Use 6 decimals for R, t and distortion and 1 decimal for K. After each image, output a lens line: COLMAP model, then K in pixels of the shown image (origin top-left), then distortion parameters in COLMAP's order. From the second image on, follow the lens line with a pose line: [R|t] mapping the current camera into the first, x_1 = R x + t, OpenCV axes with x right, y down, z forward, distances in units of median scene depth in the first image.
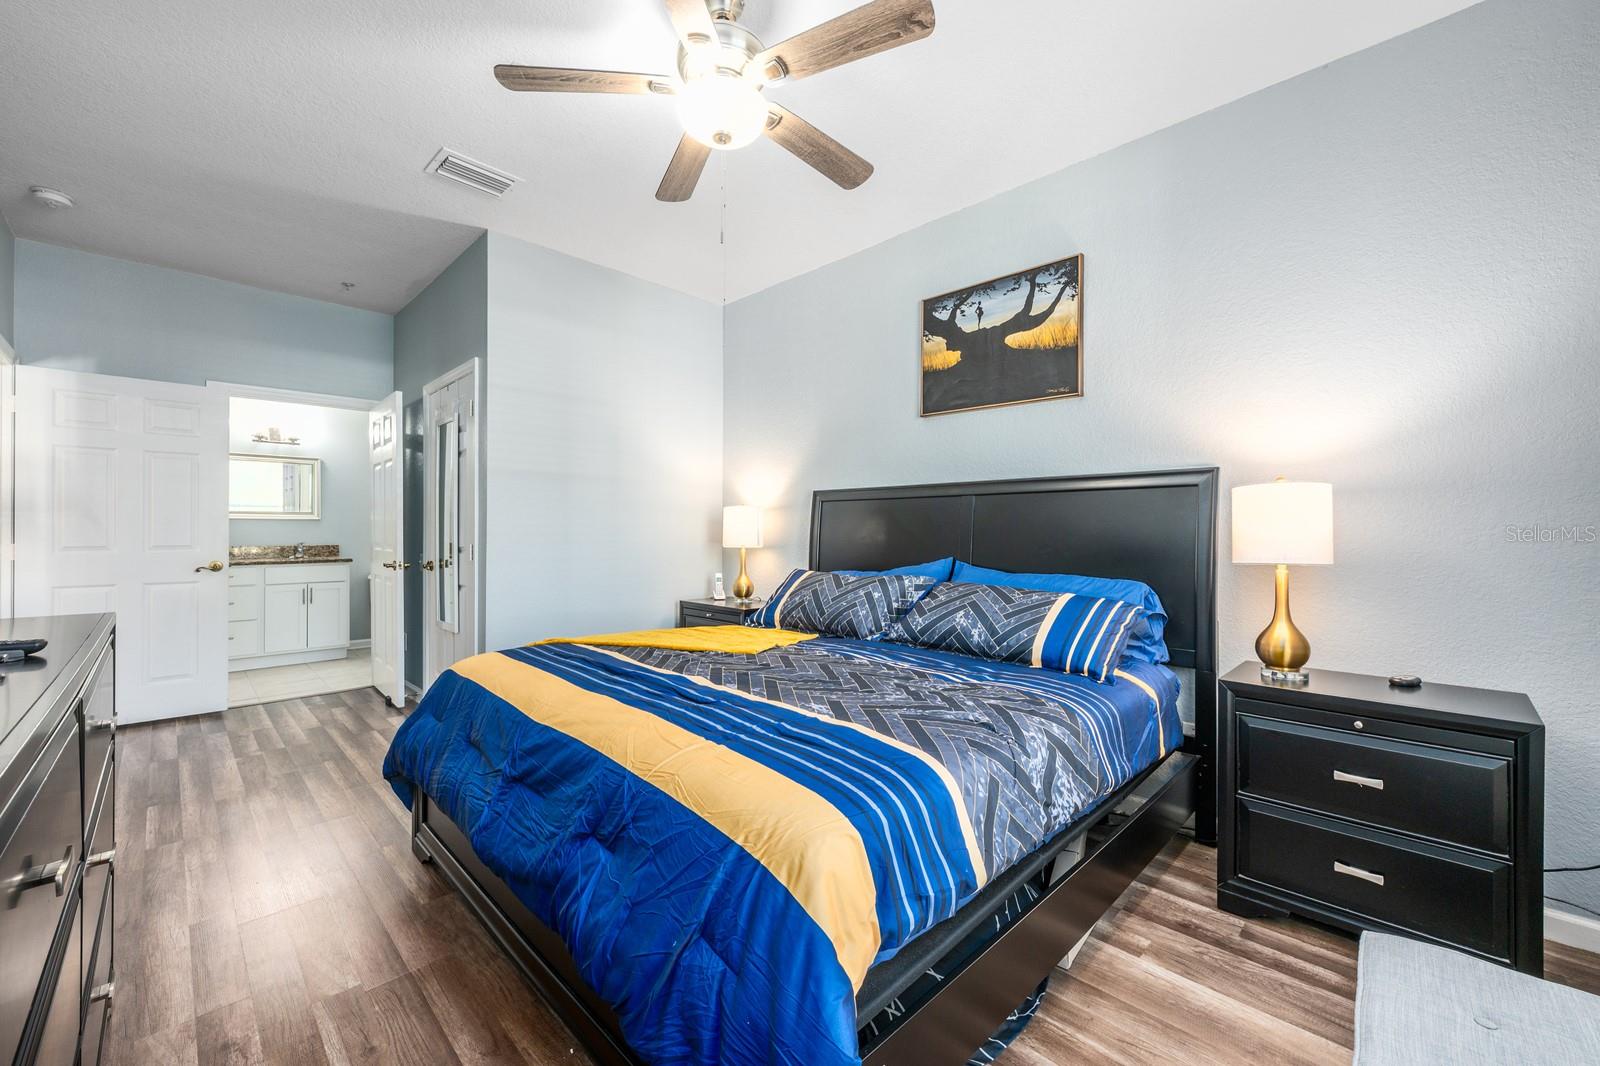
lens RADIAL K [[631.5, 0, 803.1], [0, 631.5, 522.6], [0, 0, 1]] dist [0.004385, 0.000187]
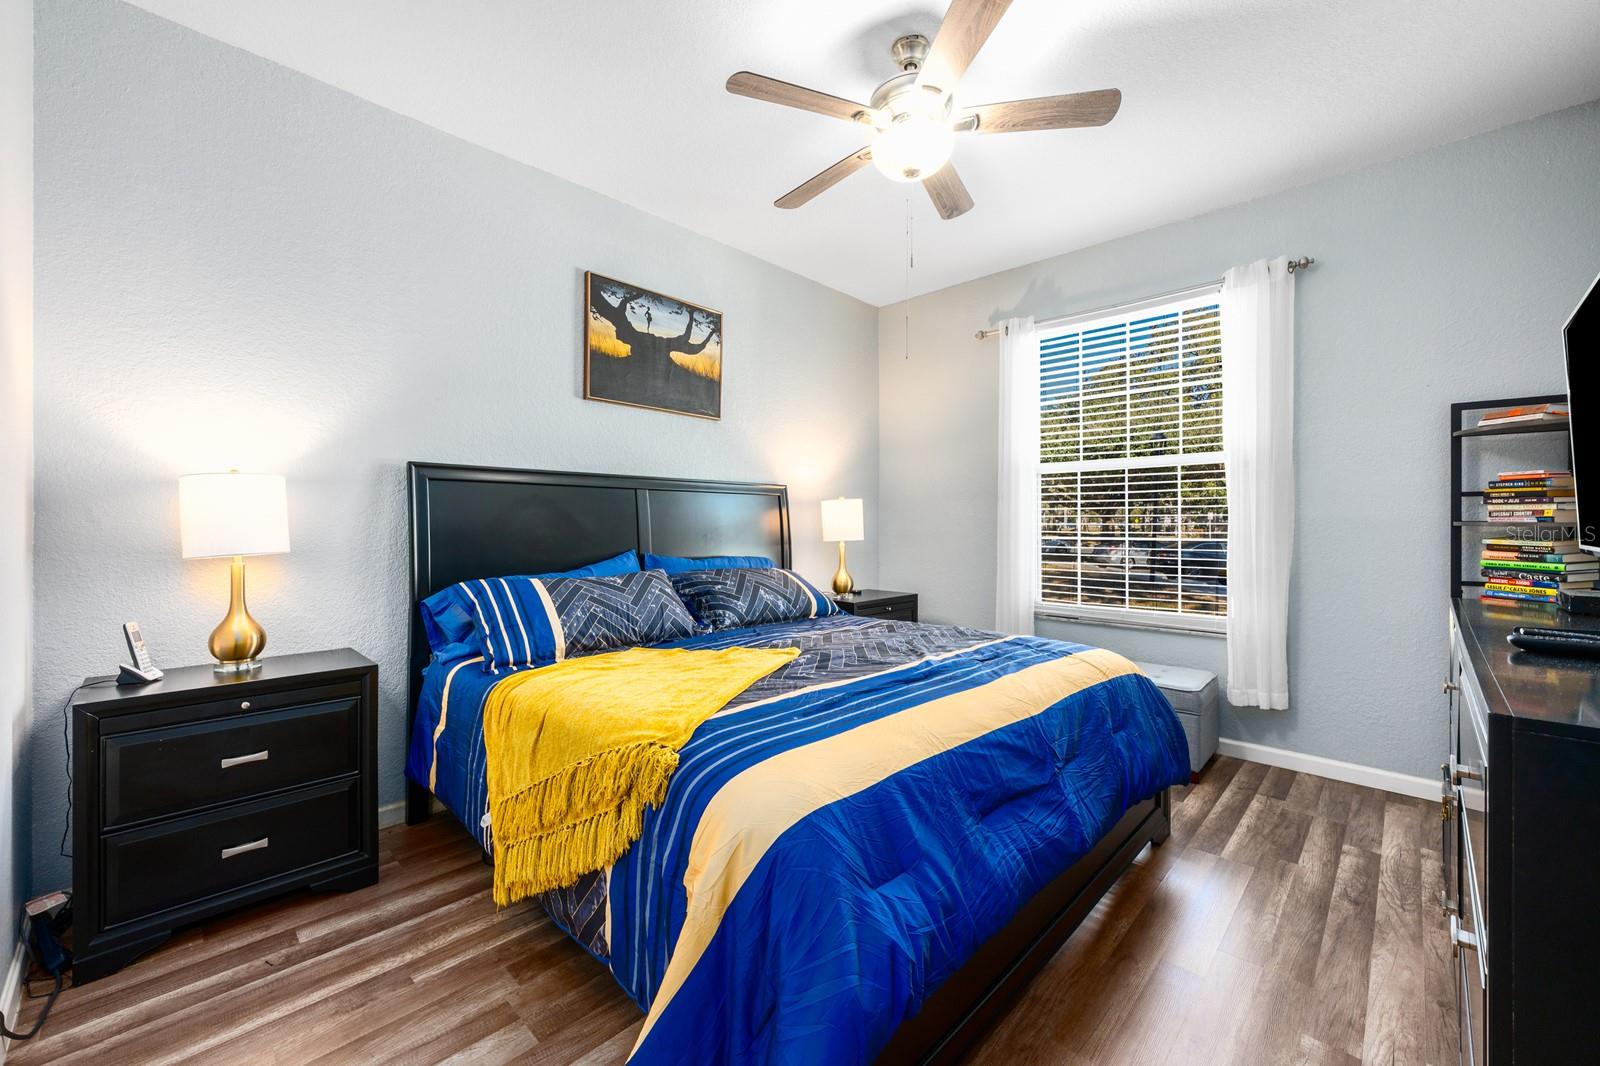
lens RADIAL K [[631.5, 0, 799.8], [0, 631.5, 530.4], [0, 0, 1]] dist [0.004385, 0.000187]
pose [[-0.009807, -0.019807, 0.999756, -0.793673], [-0.022583, 0.999553, 0.019581, -0.002229], [-0.999697, -0.022386, -0.010250, 0.753620]]
